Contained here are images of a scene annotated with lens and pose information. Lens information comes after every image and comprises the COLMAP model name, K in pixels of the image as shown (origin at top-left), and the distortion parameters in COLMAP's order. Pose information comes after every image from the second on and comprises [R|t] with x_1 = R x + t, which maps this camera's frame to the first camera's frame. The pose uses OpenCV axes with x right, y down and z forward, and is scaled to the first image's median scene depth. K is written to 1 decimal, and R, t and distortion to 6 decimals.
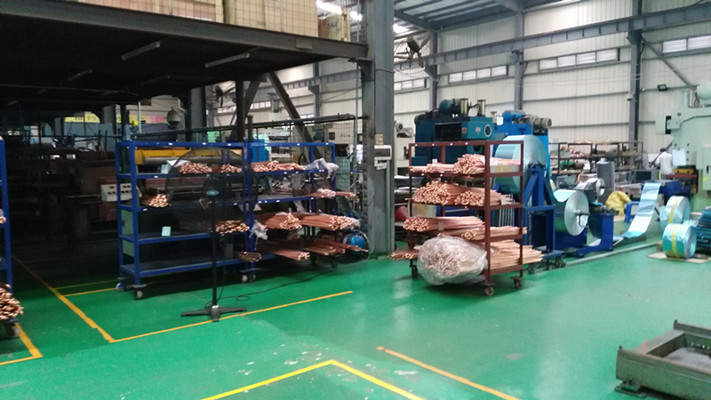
lens RADIAL K [[576.4, 0, 355.5], [0, 576.4, 198.5], [0, 0, 1]] dist [-0.001638, -0.010152]
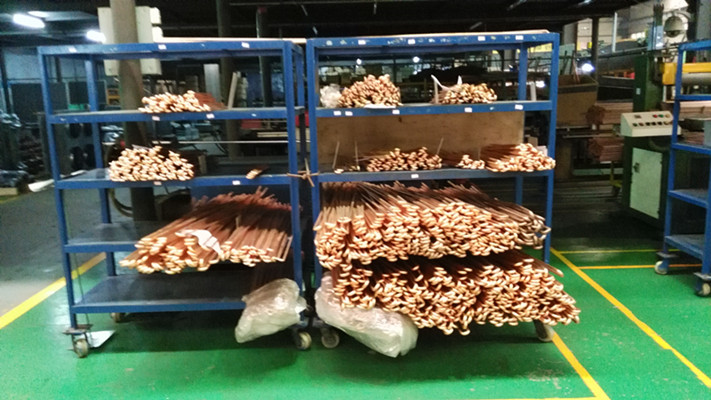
lens RADIAL K [[576.4, 0, 356.0], [0, 576.4, 199.5], [0, 0, 1]] dist [-0.001638, -0.010152]
pose [[0.773991, 0.099208, -0.625377, -0.343972], [-0.025553, 0.991739, 0.125702, 0.001720], [0.632681, -0.081312, 0.770132, 0.342335]]
